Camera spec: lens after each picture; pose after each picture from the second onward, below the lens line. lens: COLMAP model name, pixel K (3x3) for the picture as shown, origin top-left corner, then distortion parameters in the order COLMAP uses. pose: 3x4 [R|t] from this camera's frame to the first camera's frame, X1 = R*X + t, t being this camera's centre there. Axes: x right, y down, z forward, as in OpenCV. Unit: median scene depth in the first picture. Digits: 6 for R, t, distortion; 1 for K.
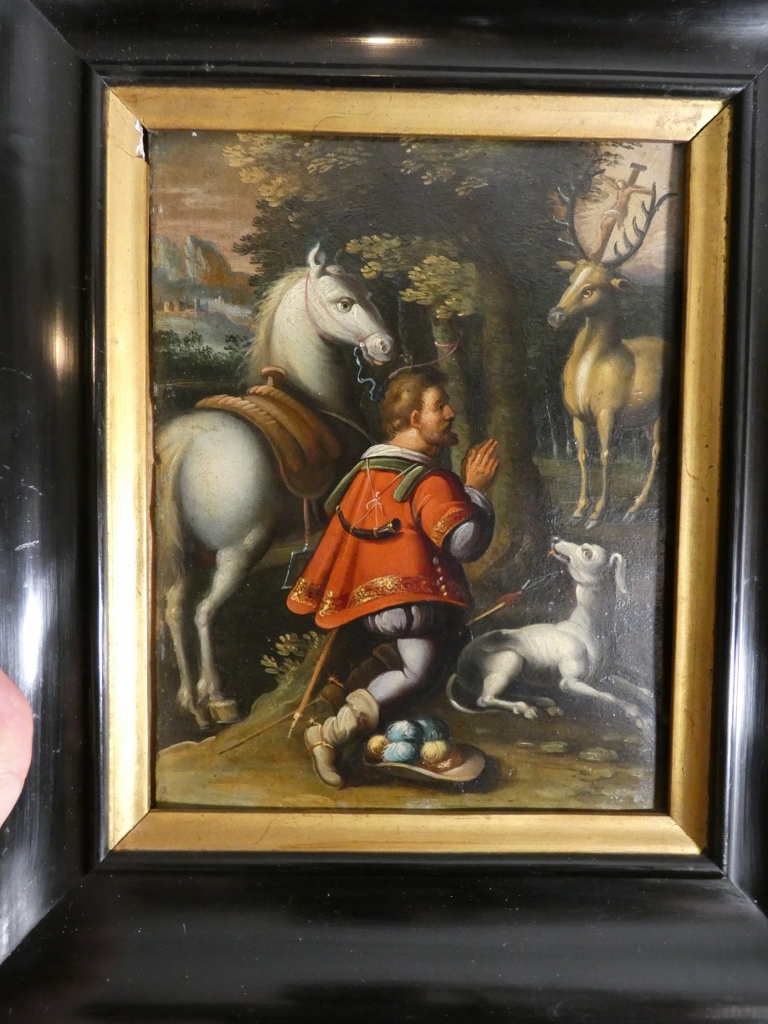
lens RADIAL K [[777.5, 0, 379.6], [0, 777.5, 509.9], [0, 0, 1]] dist [-0.006574, -0.038378]
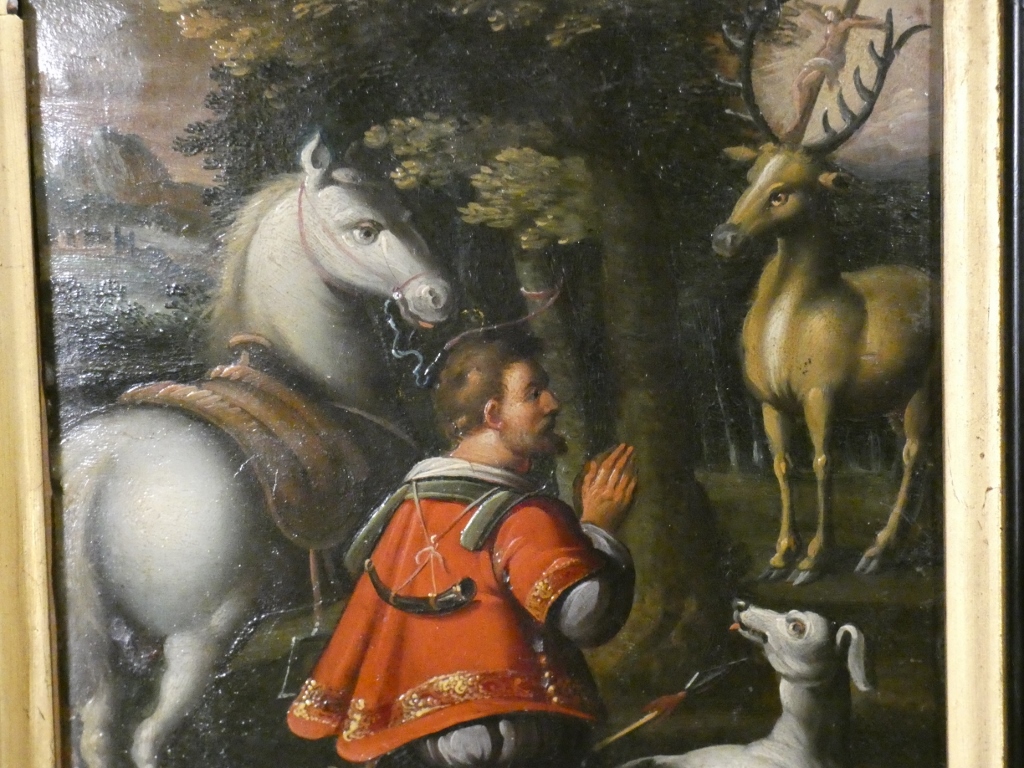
lens RADIAL K [[5623.7, 0, 516.3], [0, 5623.7, 386.1], [0, 0, 1]] dist [0.872264, -20.321808]
pose [[0.998687, -0.025705, -0.044311, 0.253678], [0.033568, 0.981781, 0.187027, -0.937512], [0.038696, -0.188269, 0.981355, -3.190468]]
